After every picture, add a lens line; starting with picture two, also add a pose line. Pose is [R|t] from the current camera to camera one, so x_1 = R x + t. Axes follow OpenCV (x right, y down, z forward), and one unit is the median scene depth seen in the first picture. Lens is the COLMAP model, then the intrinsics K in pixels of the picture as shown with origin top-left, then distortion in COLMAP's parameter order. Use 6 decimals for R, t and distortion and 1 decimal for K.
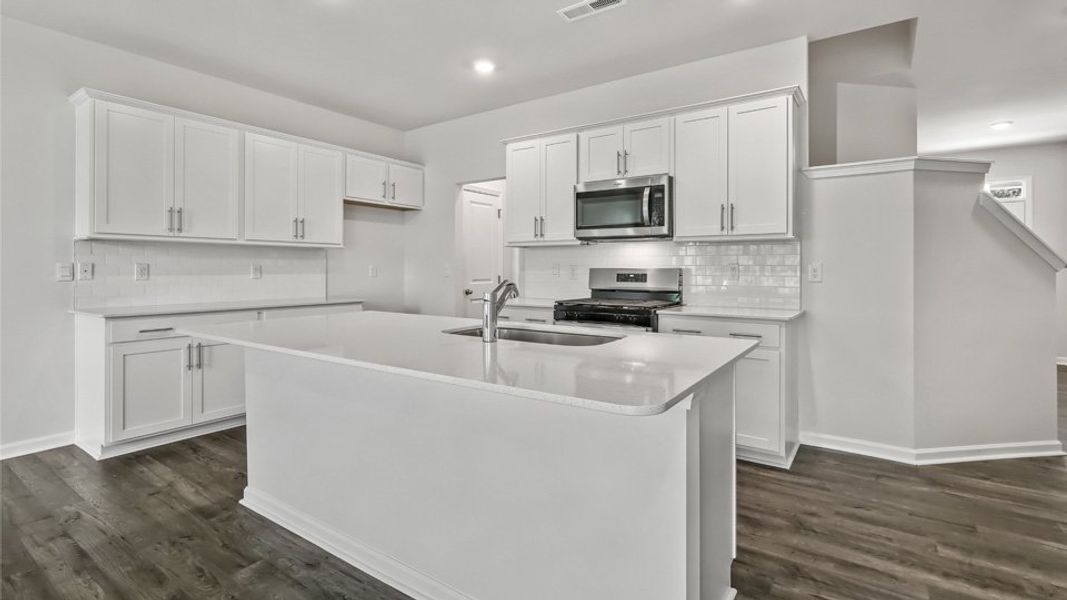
lens RADIAL K [[490.5, 0, 535.8], [0, 490.5, 261.2], [0, 0, 1]] dist [-0.002659, 0.001594]
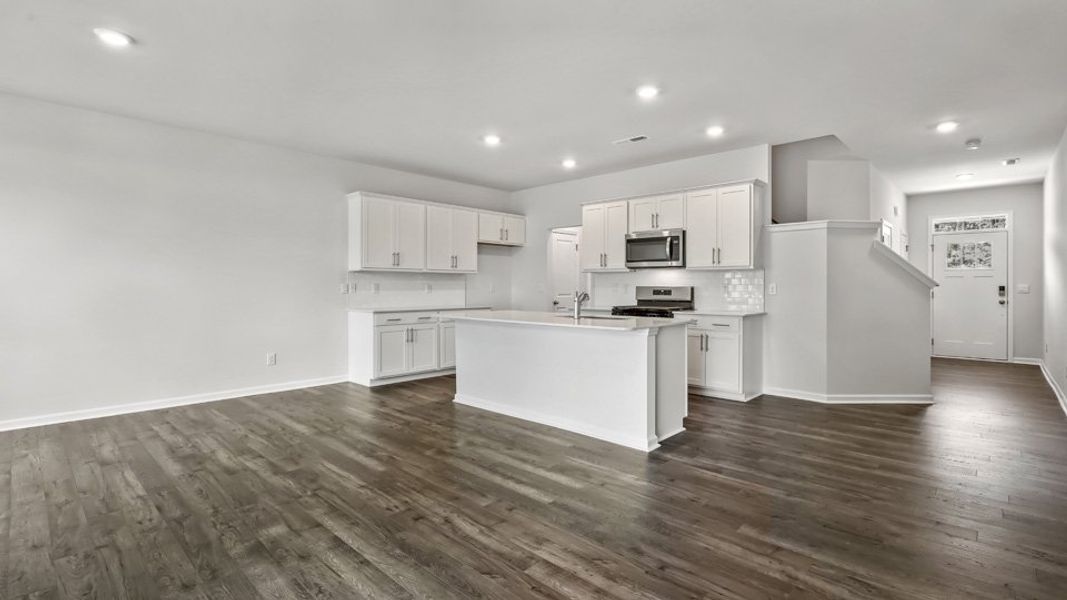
lens RADIAL K [[490.5, 0, 534.5], [0, 490.5, 280.4], [0, 0, 1]] dist [-0.002659, 0.001594]
pose [[0.988502, -0.001814, -0.151198, 0.028392], [0.002544, 0.999986, 0.004635, -0.013708], [0.151187, -0.004967, 0.988493, -0.642828]]
